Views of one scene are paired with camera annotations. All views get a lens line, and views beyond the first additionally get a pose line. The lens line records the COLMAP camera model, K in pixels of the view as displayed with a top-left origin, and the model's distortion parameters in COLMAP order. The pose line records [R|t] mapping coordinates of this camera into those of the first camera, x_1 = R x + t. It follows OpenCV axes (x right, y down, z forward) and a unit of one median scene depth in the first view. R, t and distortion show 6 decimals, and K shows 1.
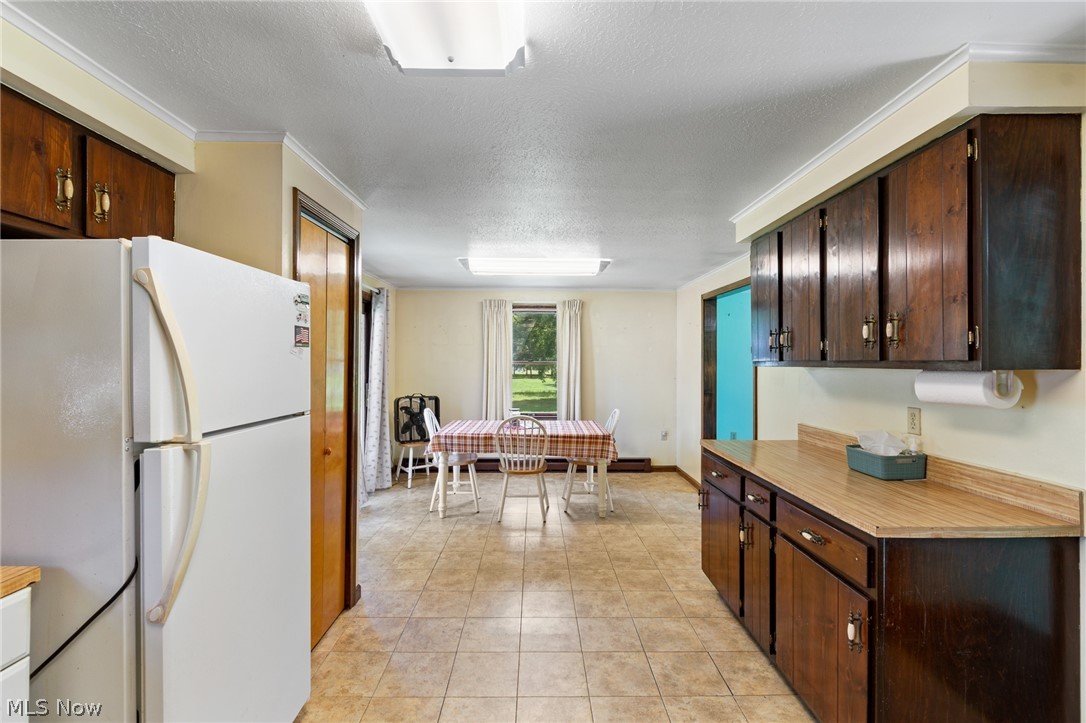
lens RADIAL K [[480.4, 0, 544.6], [0, 480.4, 365.5], [0, 0, 1]] dist [0.003313, 0.000158]
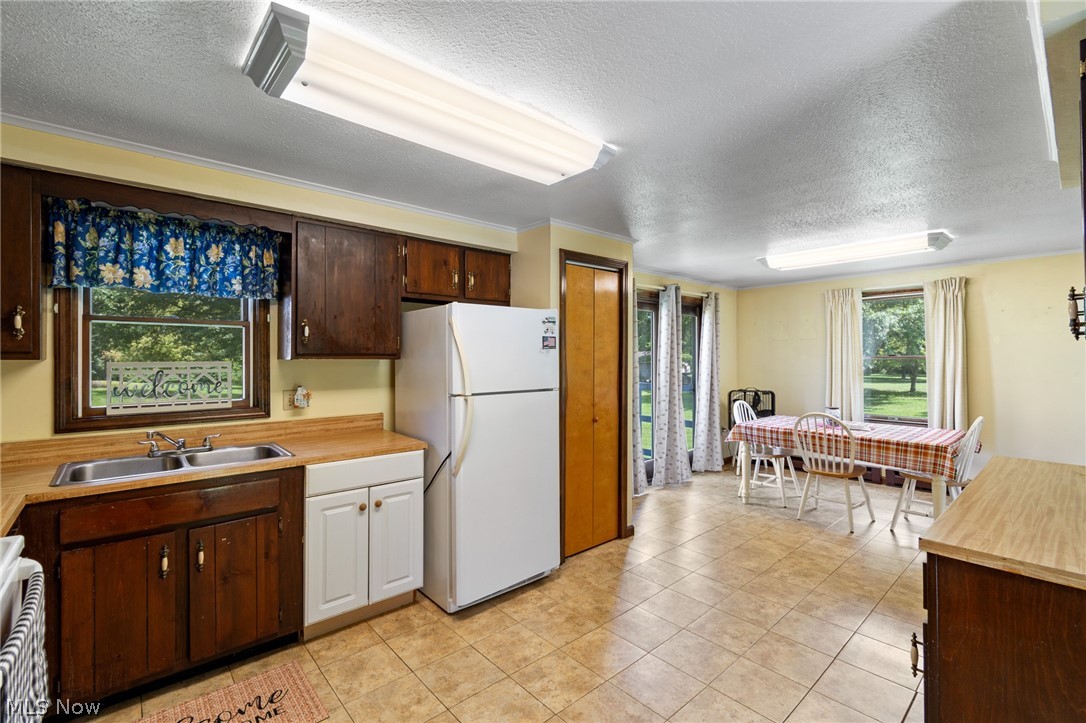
lens RADIAL K [[480.4, 0, 543.8], [0, 480.4, 358.6], [0, 0, 1]] dist [0.002602, 0.000120]
pose [[0.656572, -0.005498, -0.754244, 0.302825], [0.000570, 0.999977, -0.006794, 0.002524], [0.754263, 0.004031, 0.656560, -0.038831]]
